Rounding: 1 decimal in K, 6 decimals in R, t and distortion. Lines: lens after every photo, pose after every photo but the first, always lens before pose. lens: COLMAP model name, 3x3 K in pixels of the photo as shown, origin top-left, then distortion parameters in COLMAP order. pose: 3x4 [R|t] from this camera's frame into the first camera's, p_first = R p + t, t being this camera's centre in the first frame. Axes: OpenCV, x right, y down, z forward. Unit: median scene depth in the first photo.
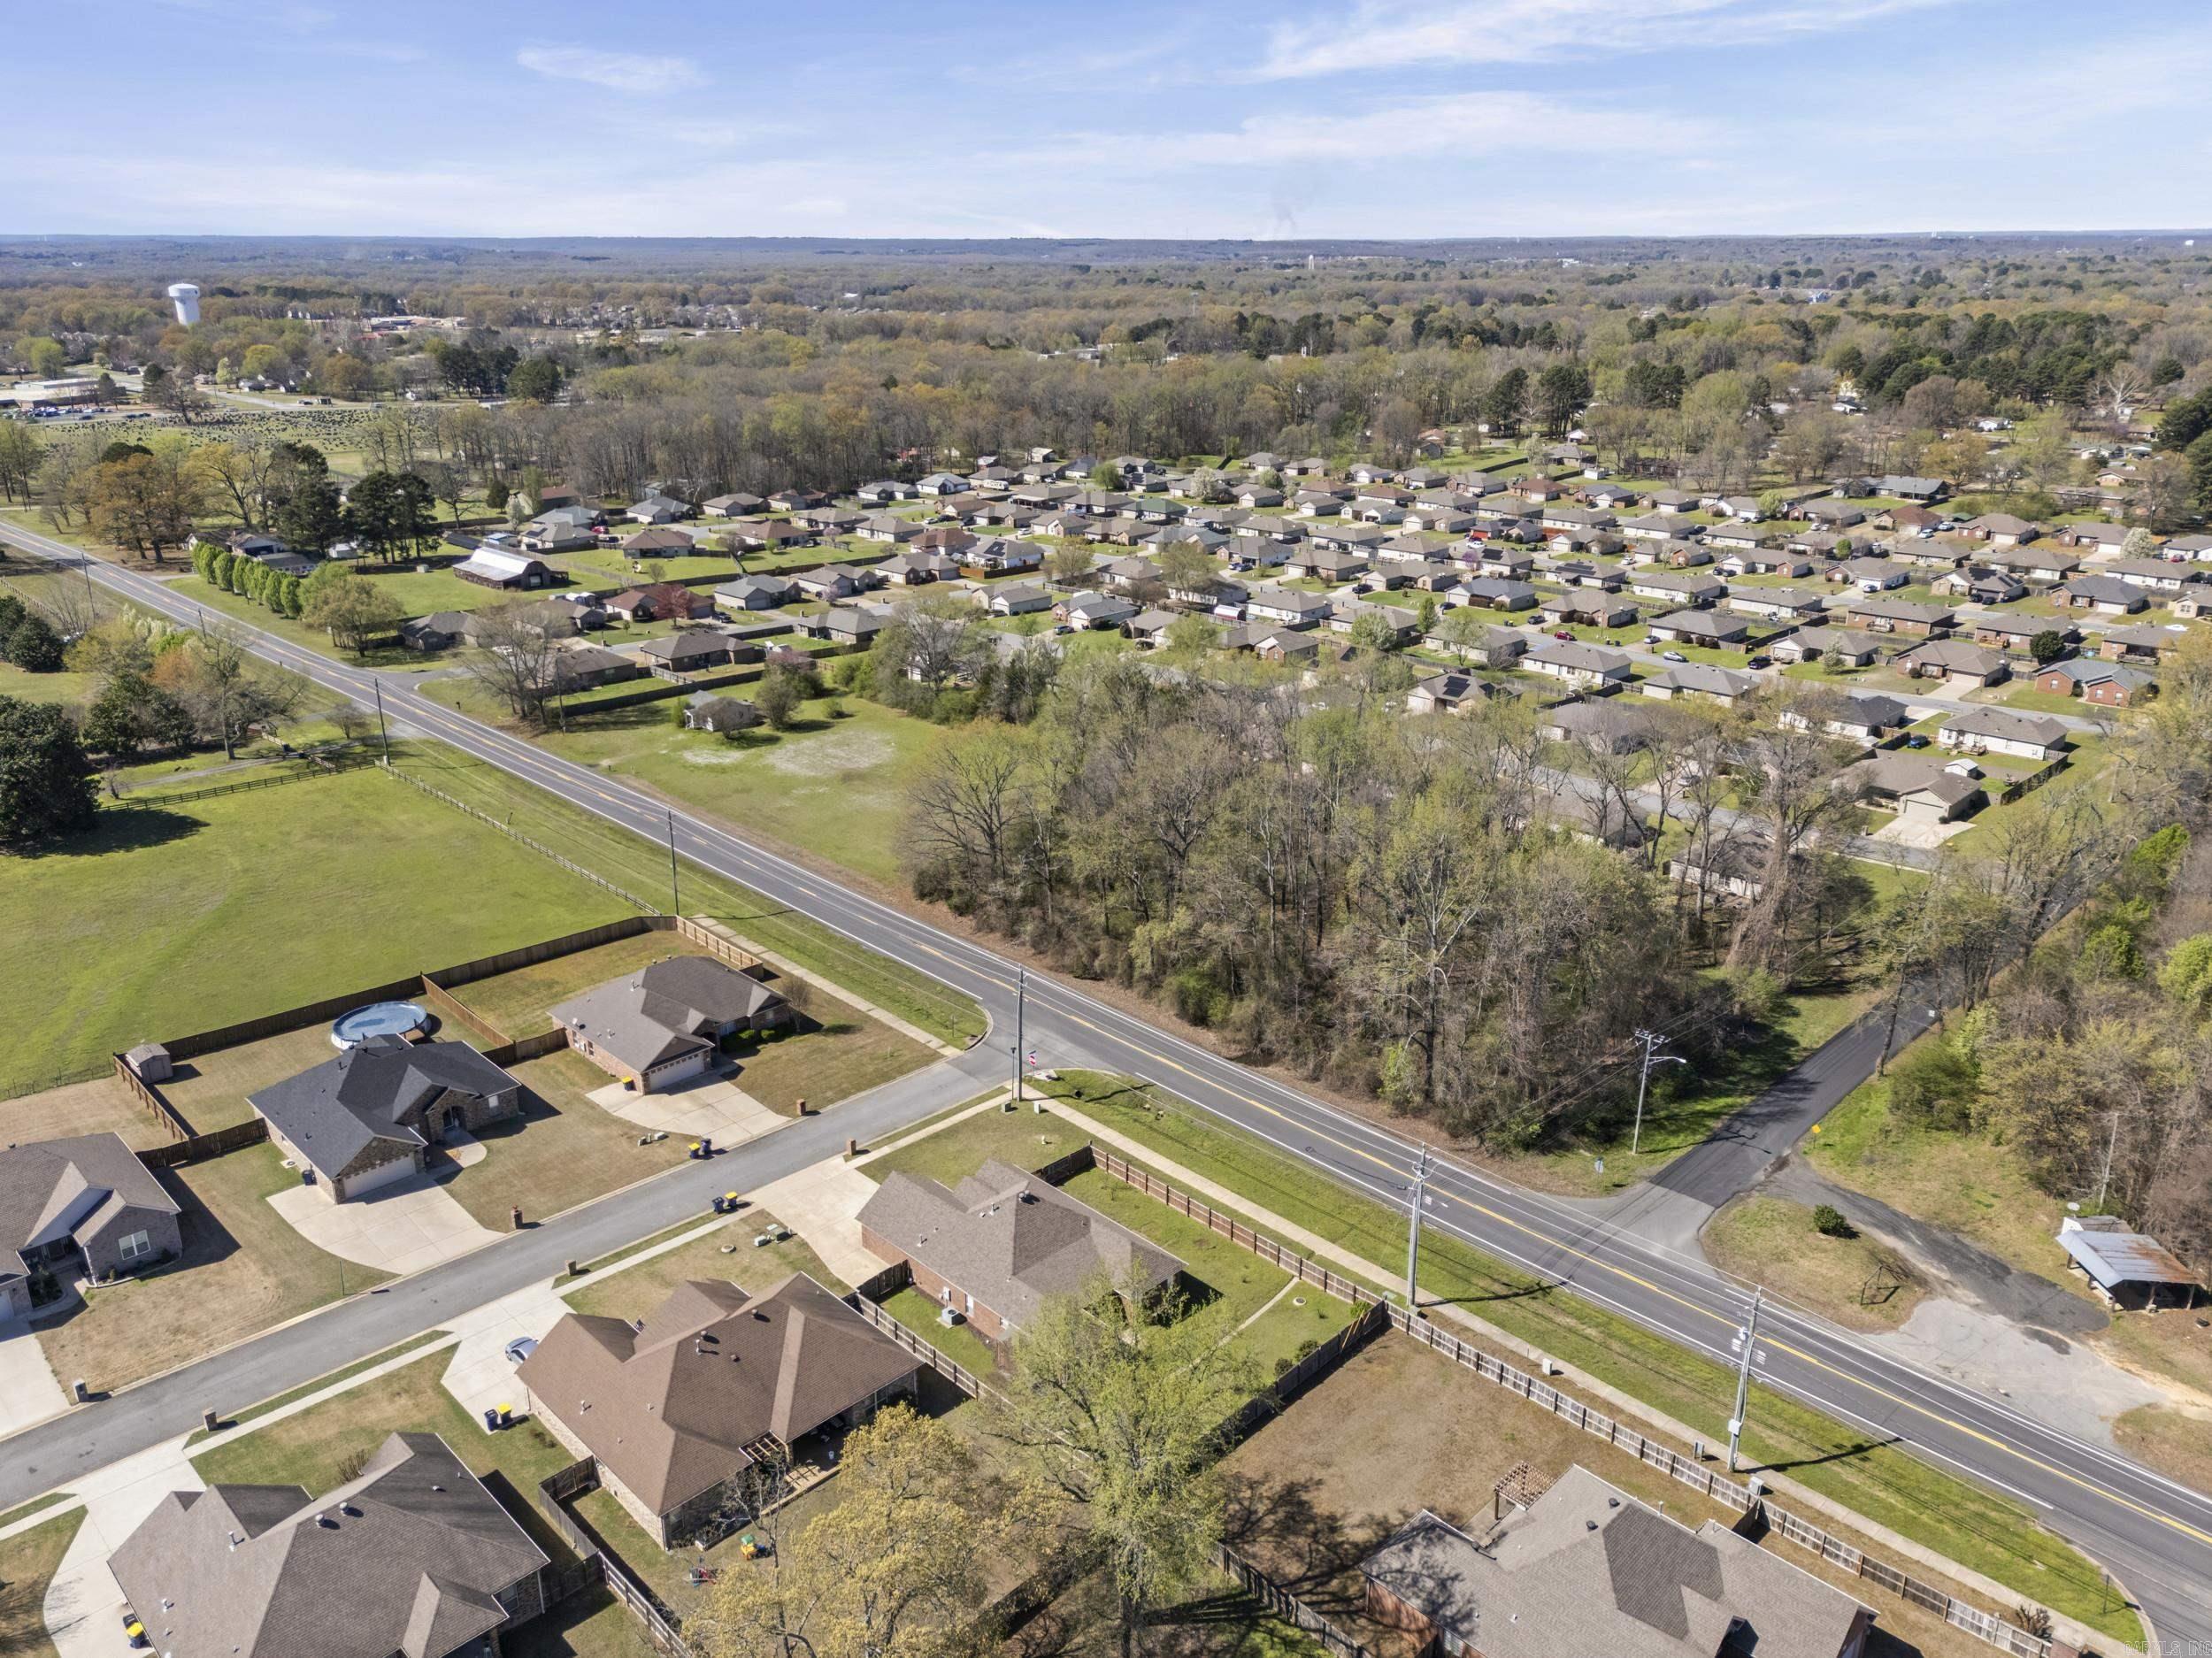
lens RADIAL K [[1613.7, 0, 1106.0], [0, 1613.7, 829.0], [0, 0, 1]] dist [0.119325, -0.157787]
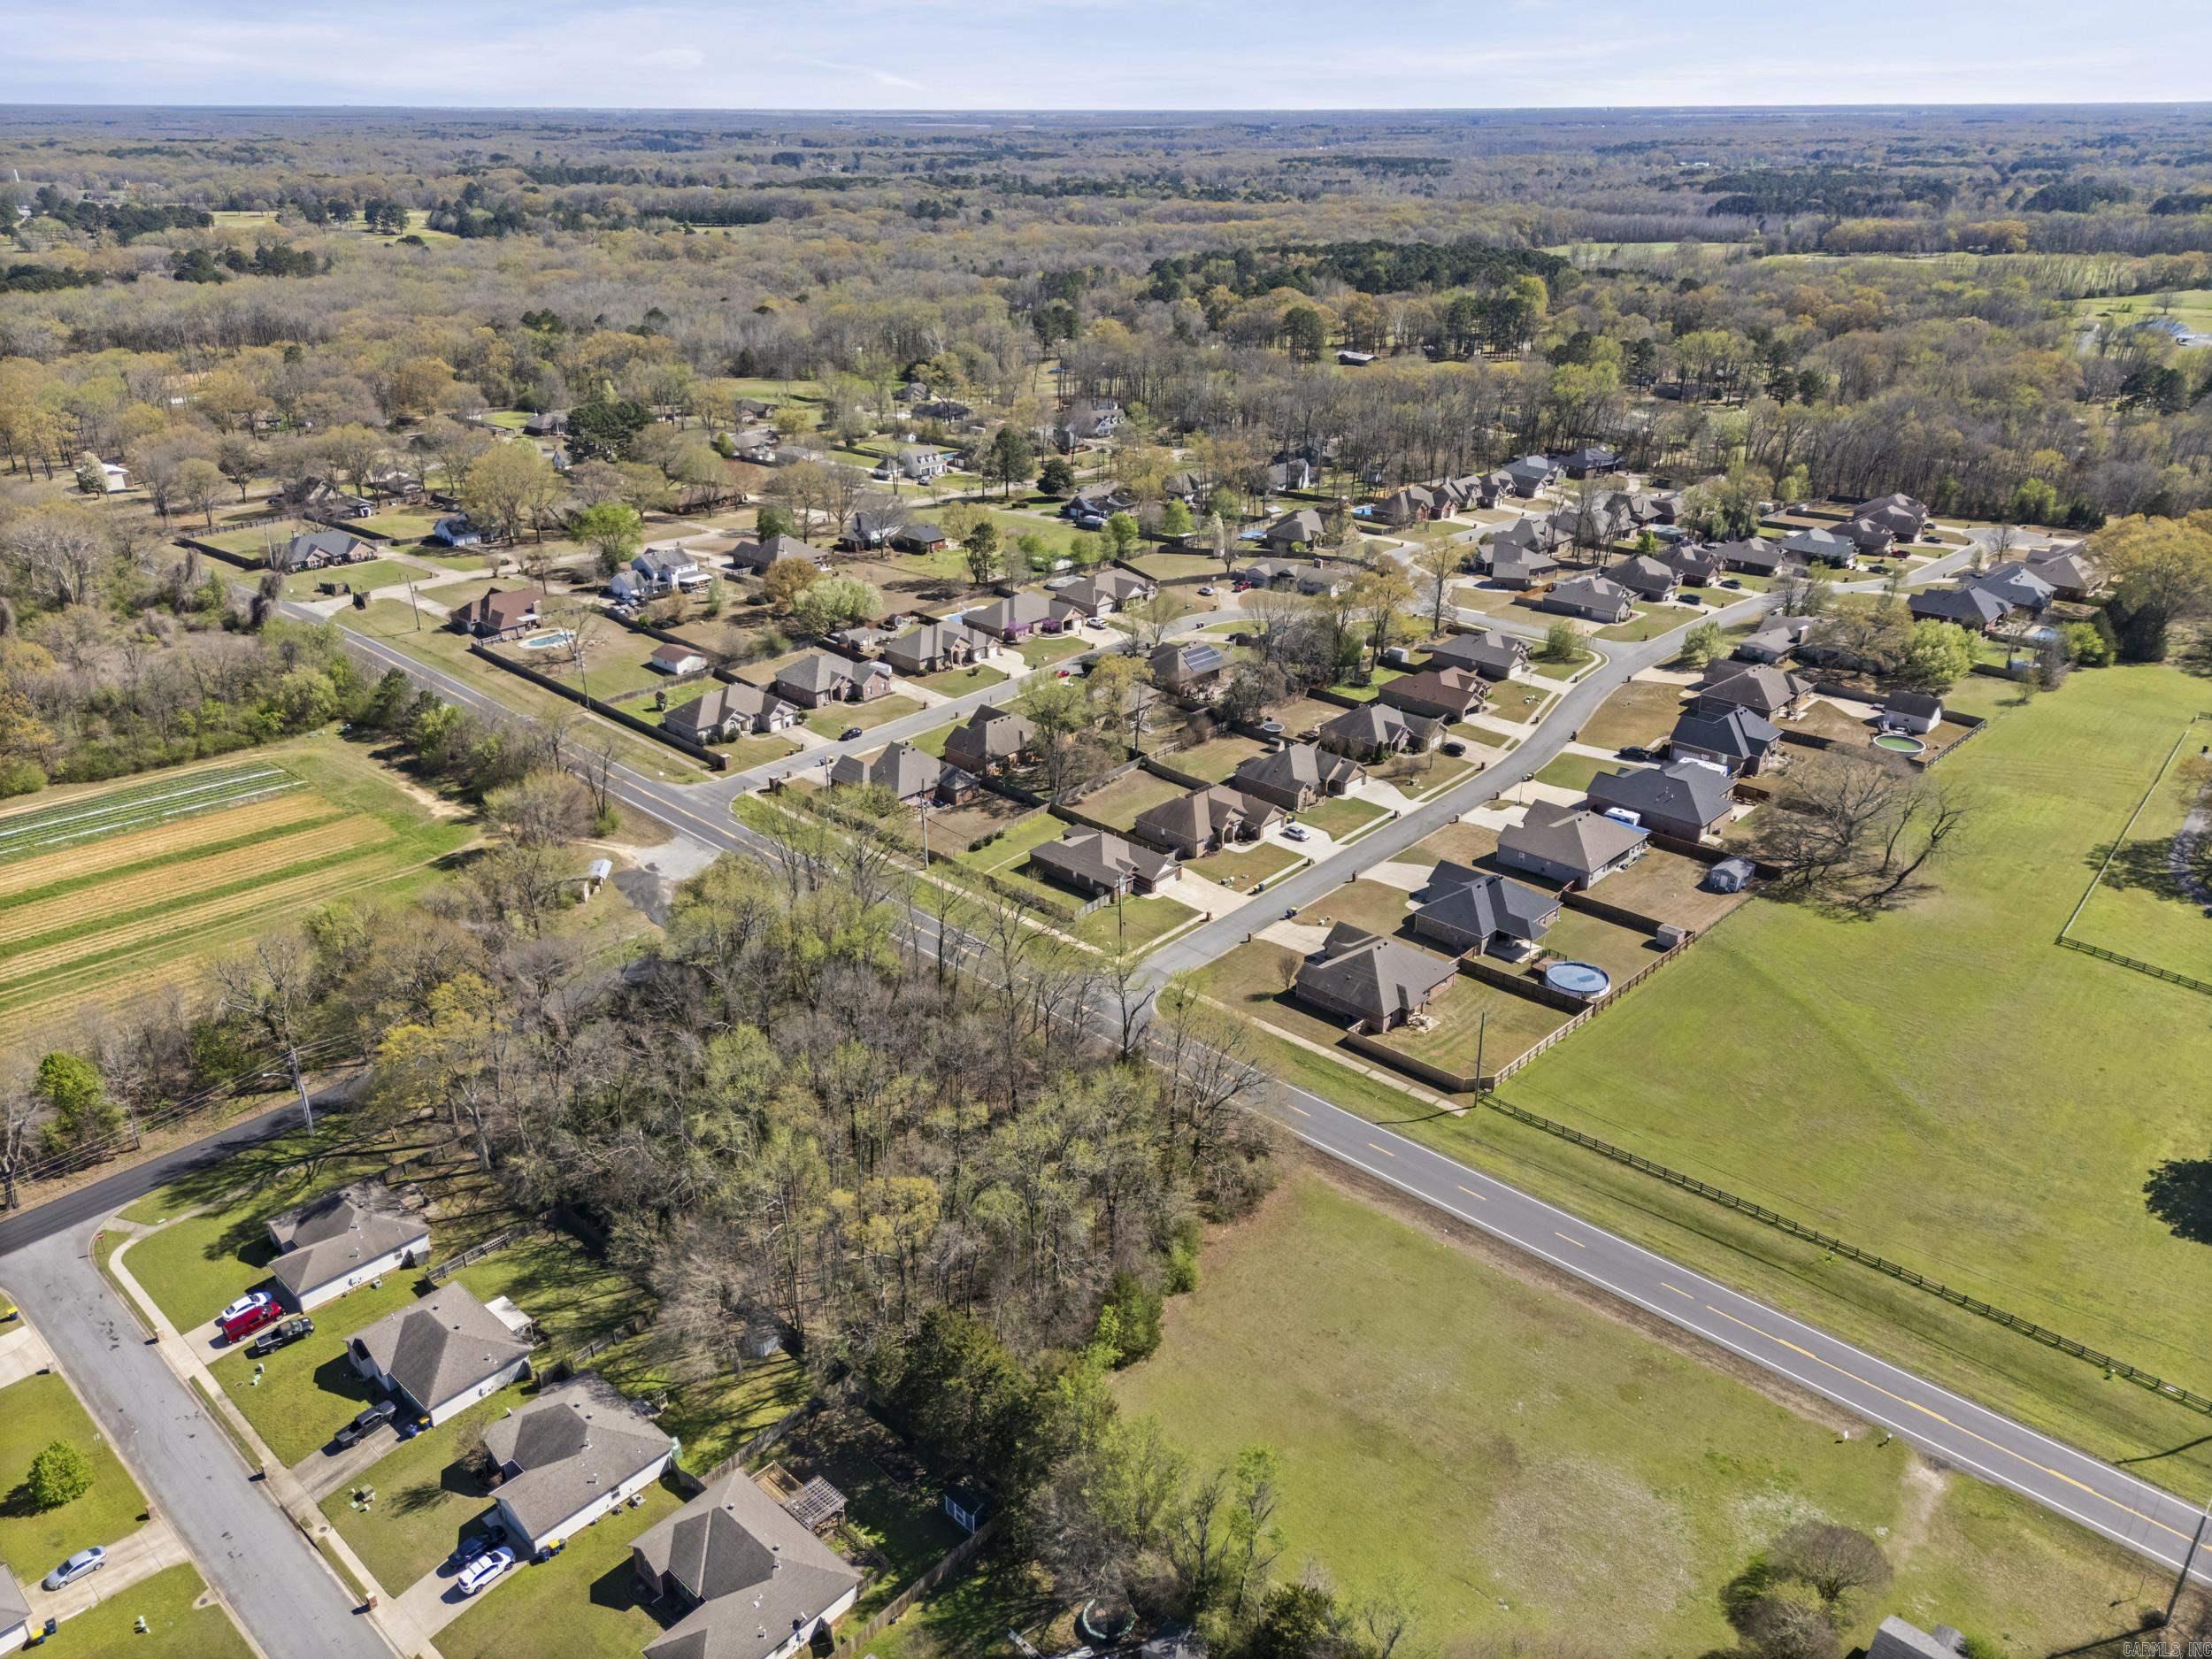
lens RADIAL K [[1613.7, 0, 1106.0], [0, 1613.7, 829.5], [0, 0, 1]] dist [0.119325, -0.157787]
pose [[-0.999299, 0.019913, -0.031699, 0.005662], [-0.007339, 0.726135, 0.687513, -0.615834], [0.036708, 0.687264, -0.725480, 1.254322]]
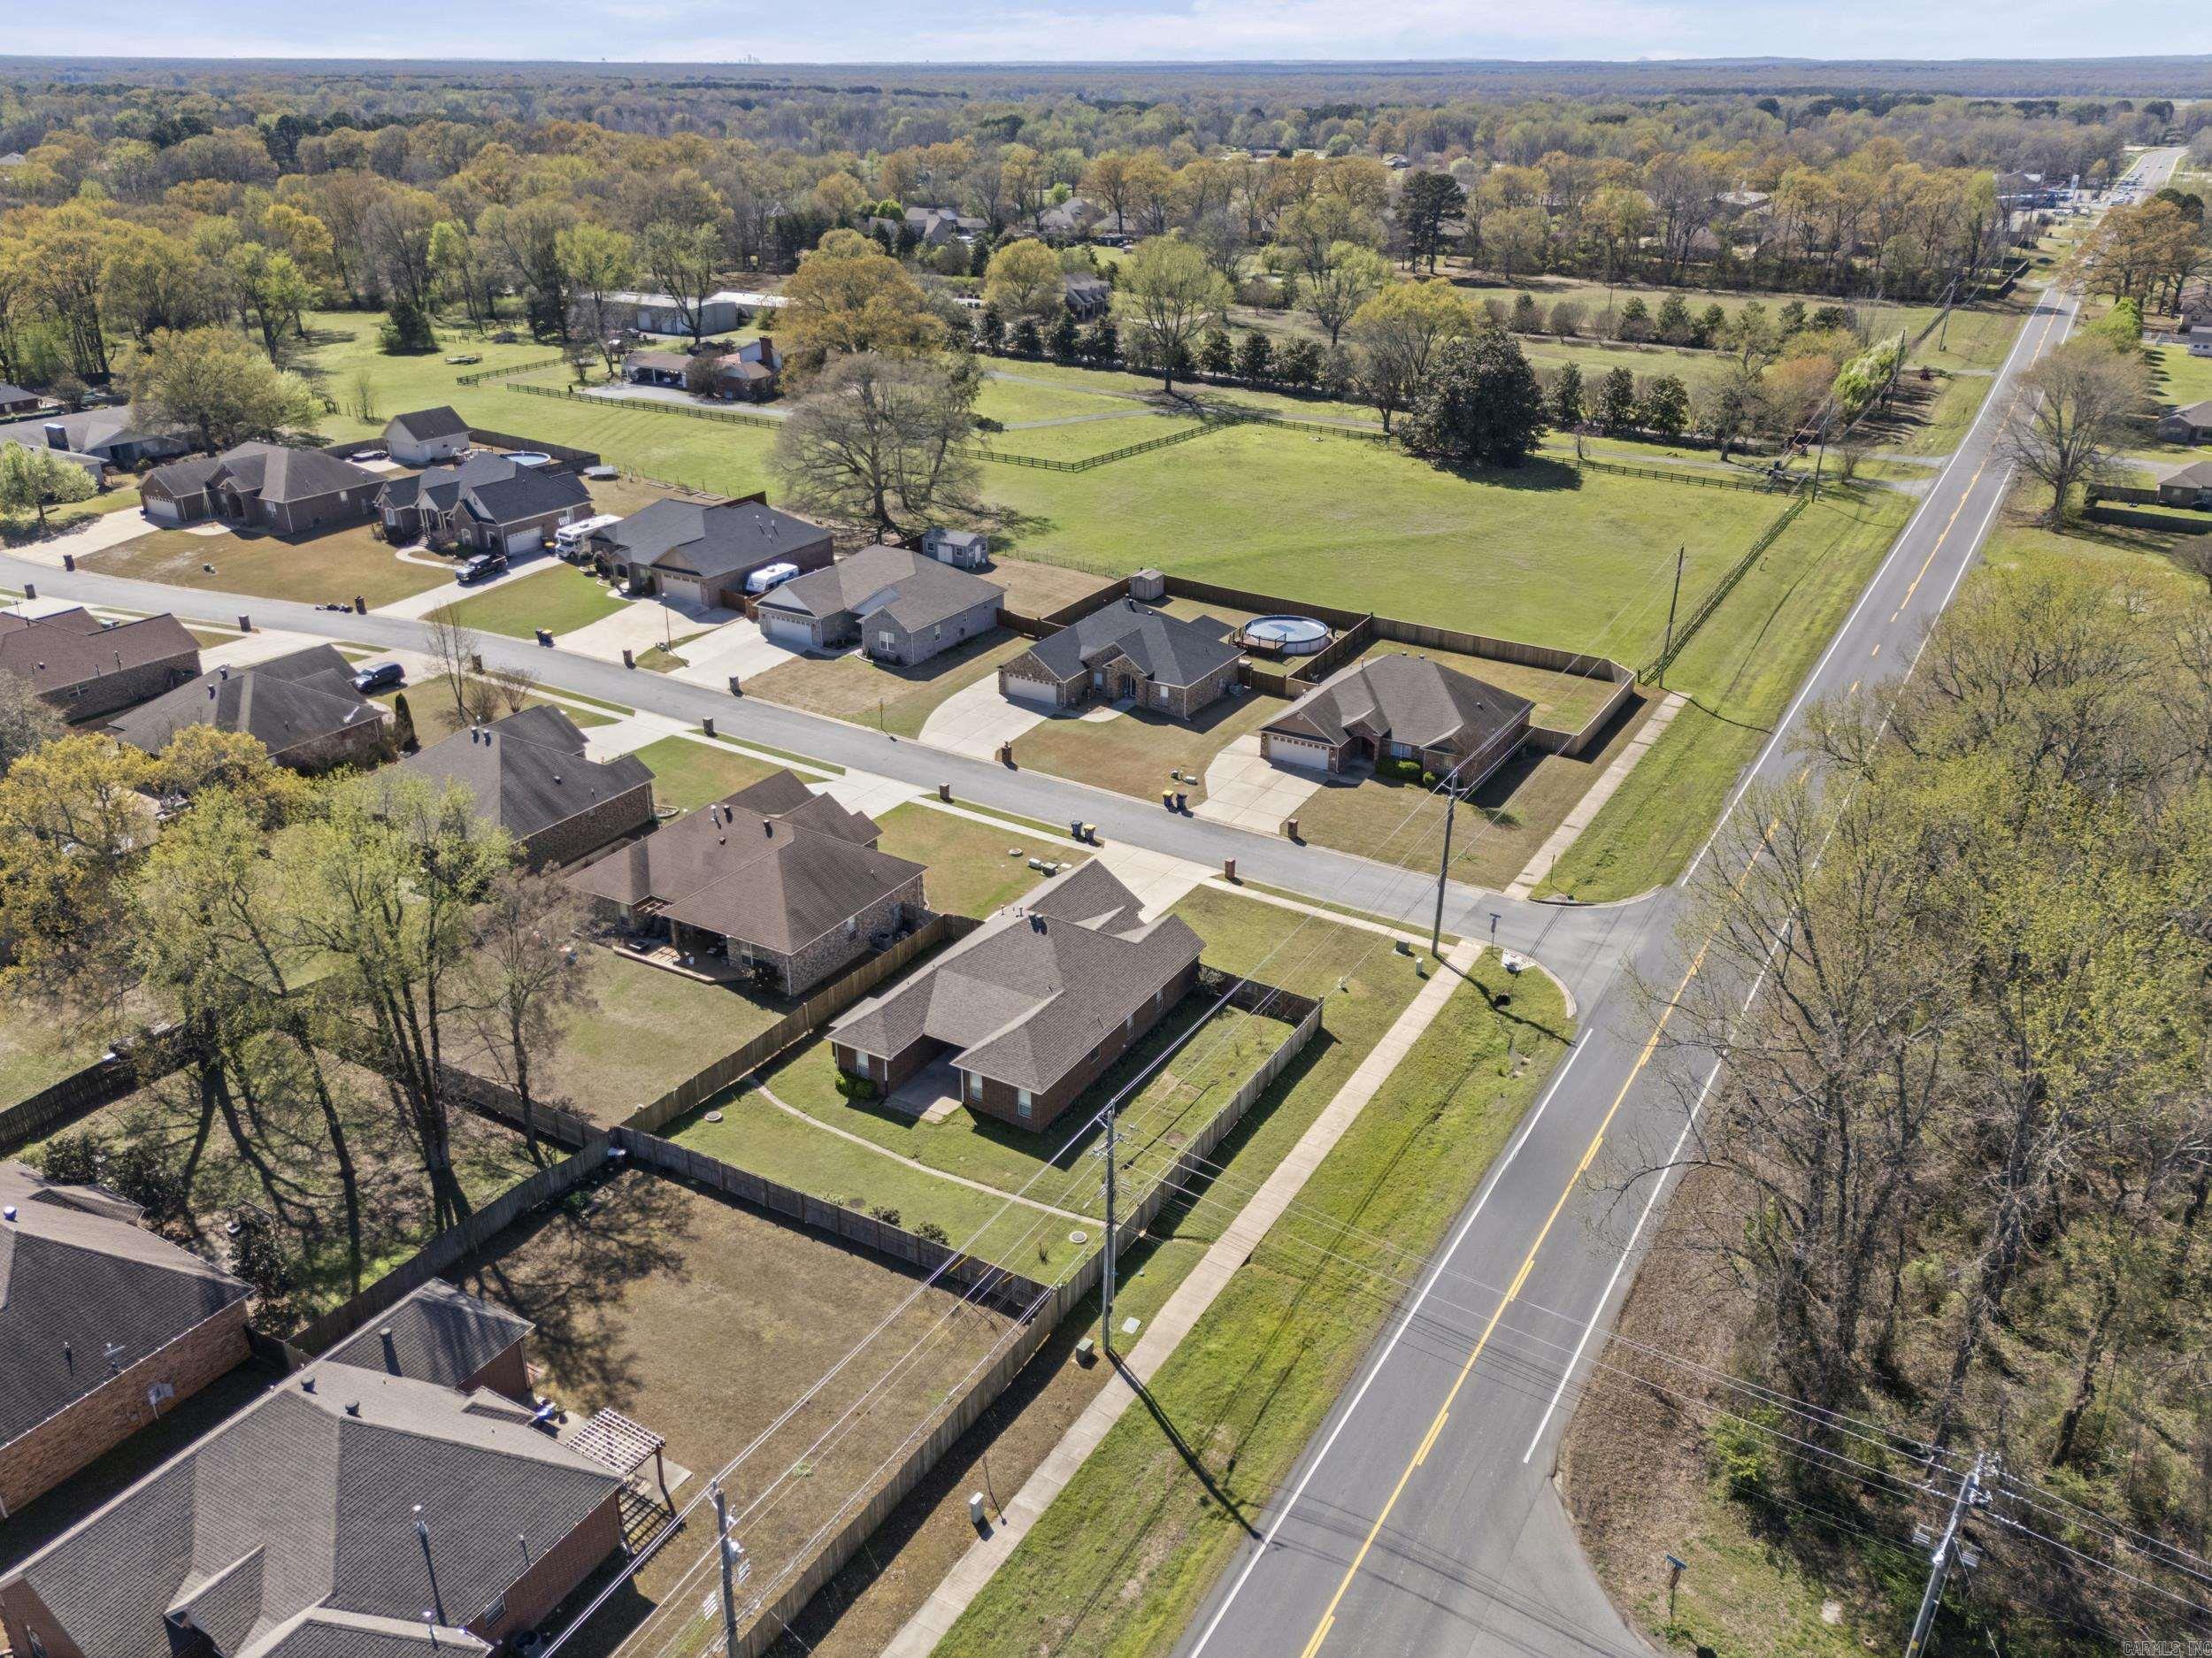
lens RADIAL K [[1643.4, 0, 1106.0], [0, 1643.4, 829.0], [0, 0, 1]] dist [0.076881, -0.066538]
pose [[0.256078, 0.405202, -0.877630, 0.320364], [-0.326986, 0.890693, 0.315825, -0.039961], [0.909673, 0.206097, 0.360582, 0.357497]]
